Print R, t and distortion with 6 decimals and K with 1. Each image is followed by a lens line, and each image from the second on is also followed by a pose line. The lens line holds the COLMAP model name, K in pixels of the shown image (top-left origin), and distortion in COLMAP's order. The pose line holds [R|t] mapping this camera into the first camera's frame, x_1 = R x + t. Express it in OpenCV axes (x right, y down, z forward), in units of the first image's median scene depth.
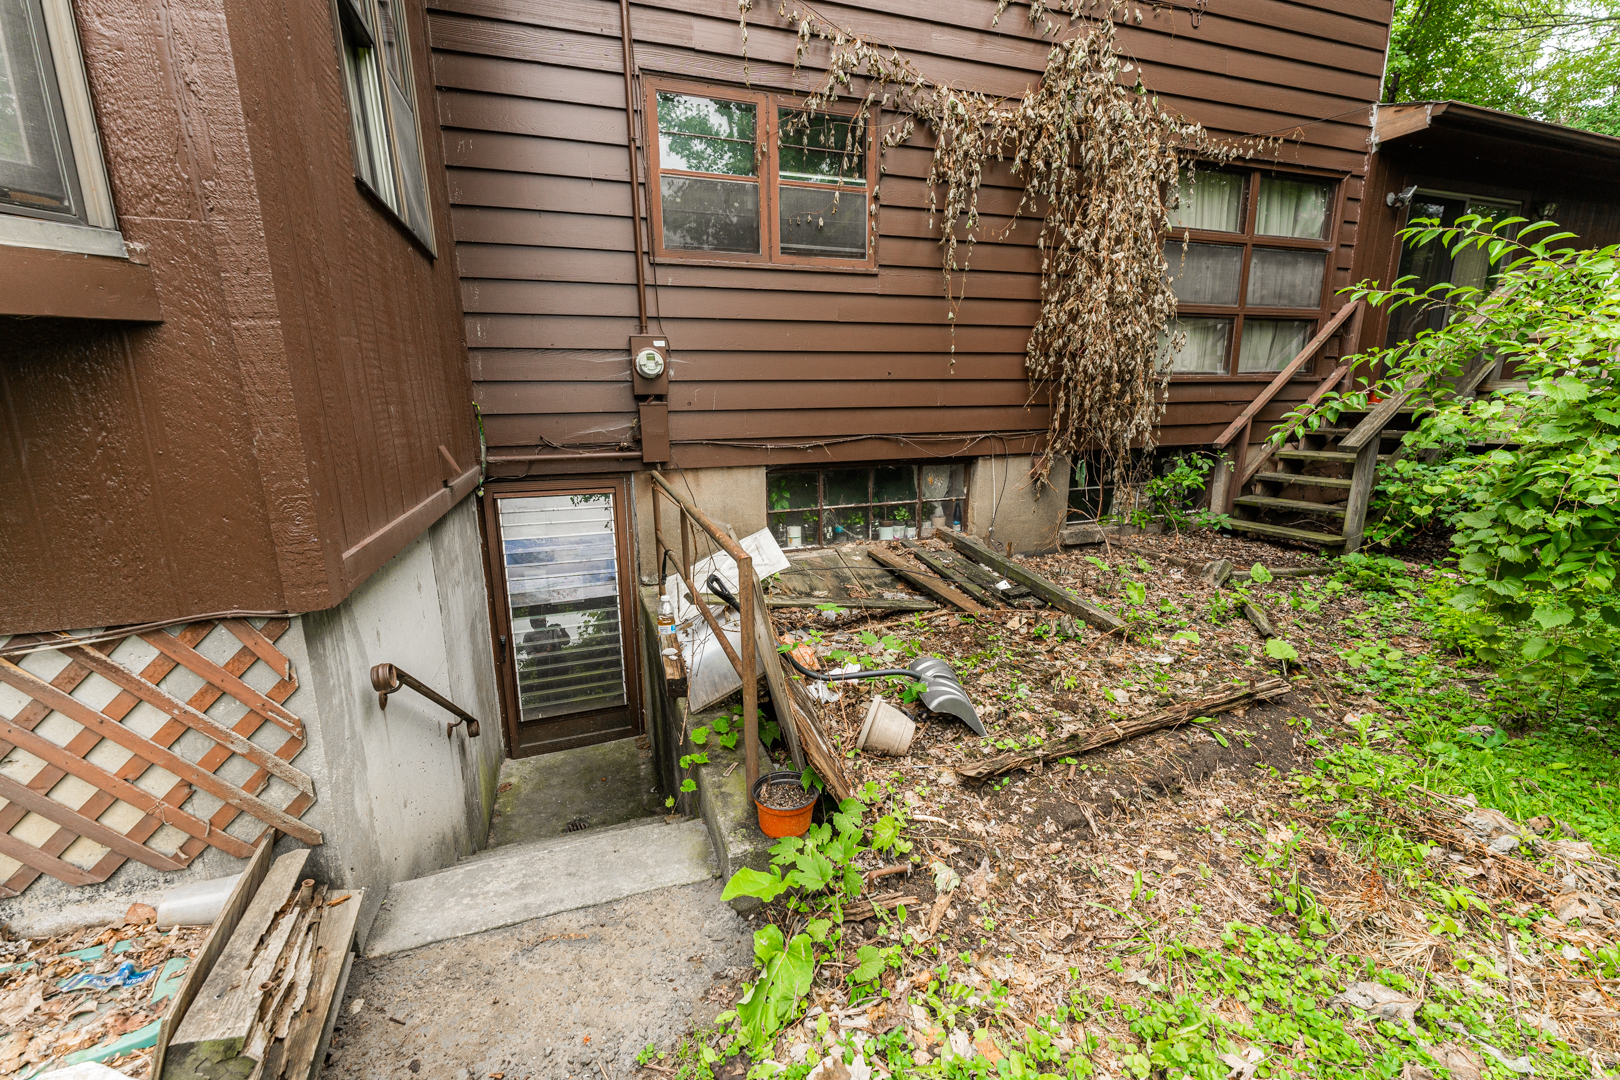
lens RADIAL K [[685.4, 0, 810.0], [0, 685.4, 540.0], [0, 0, 1]] dist [0.029835, 0.000166]
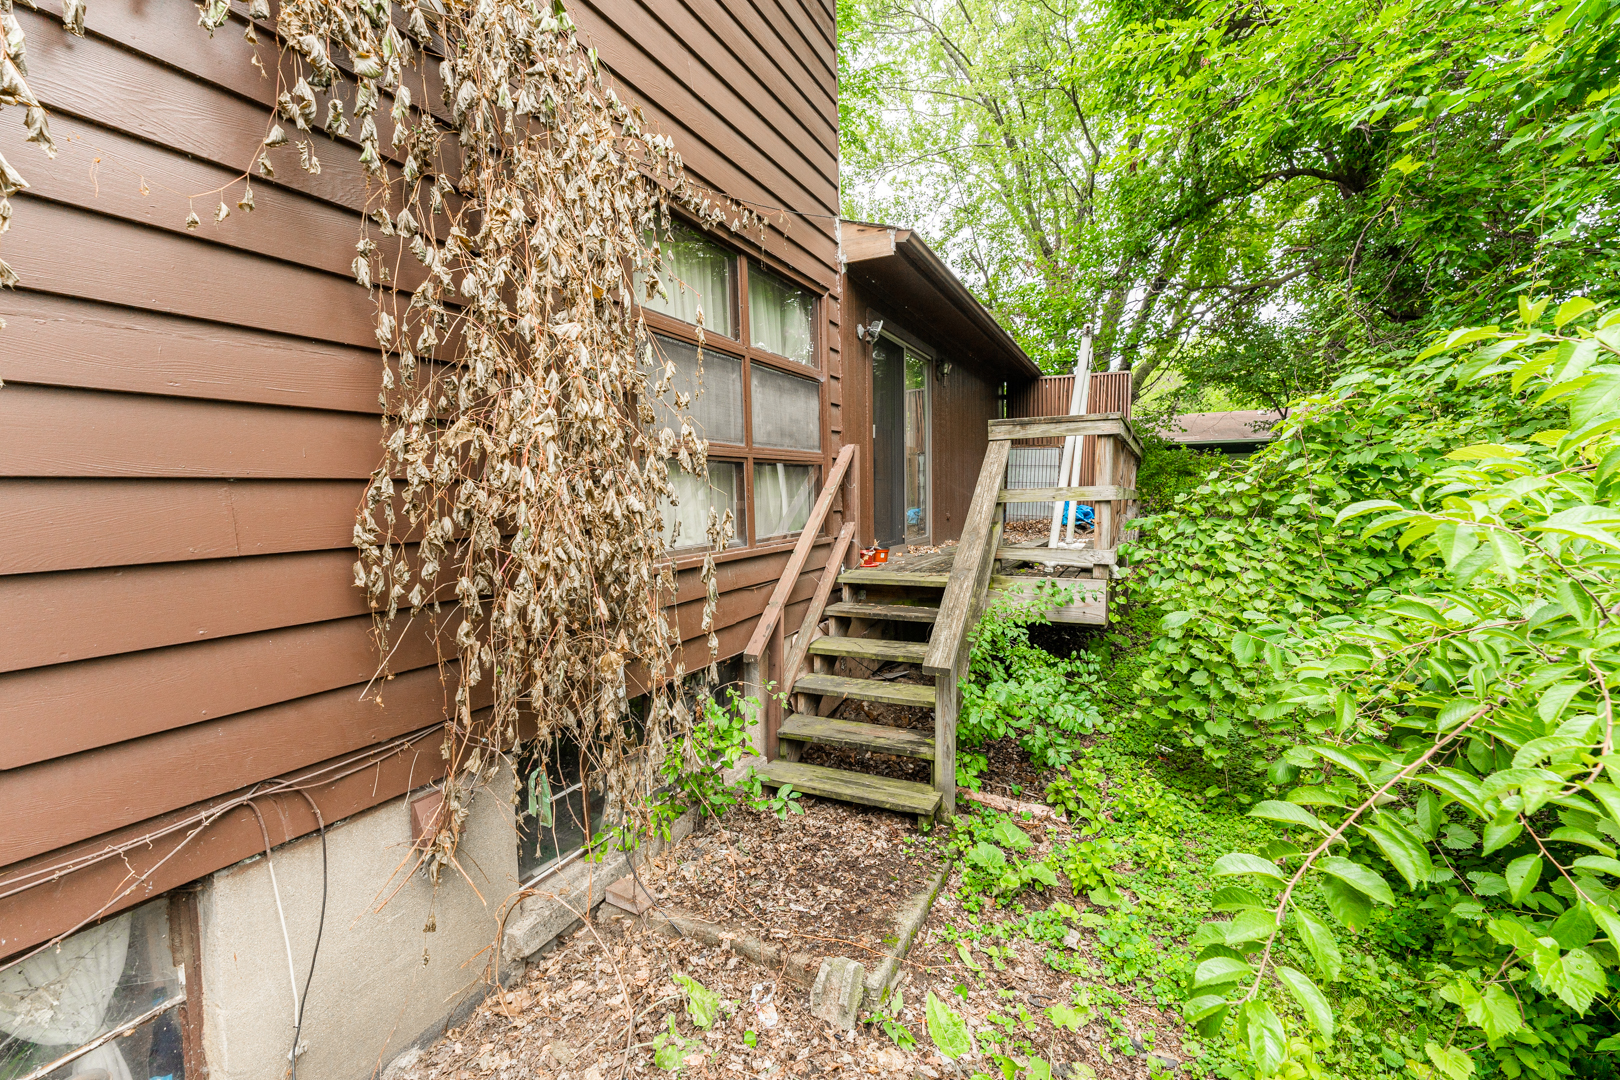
lens RADIAL K [[685.4, 0, 810.0], [0, 685.4, 540.0], [0, 0, 1]] dist [0.029835, 0.000166]
pose [[0.731573, -0.052510, 0.679738, 0.242995], [0.145991, 0.985968, -0.080958, -0.213348], [-0.665949, 0.158462, 0.728973, 0.571750]]
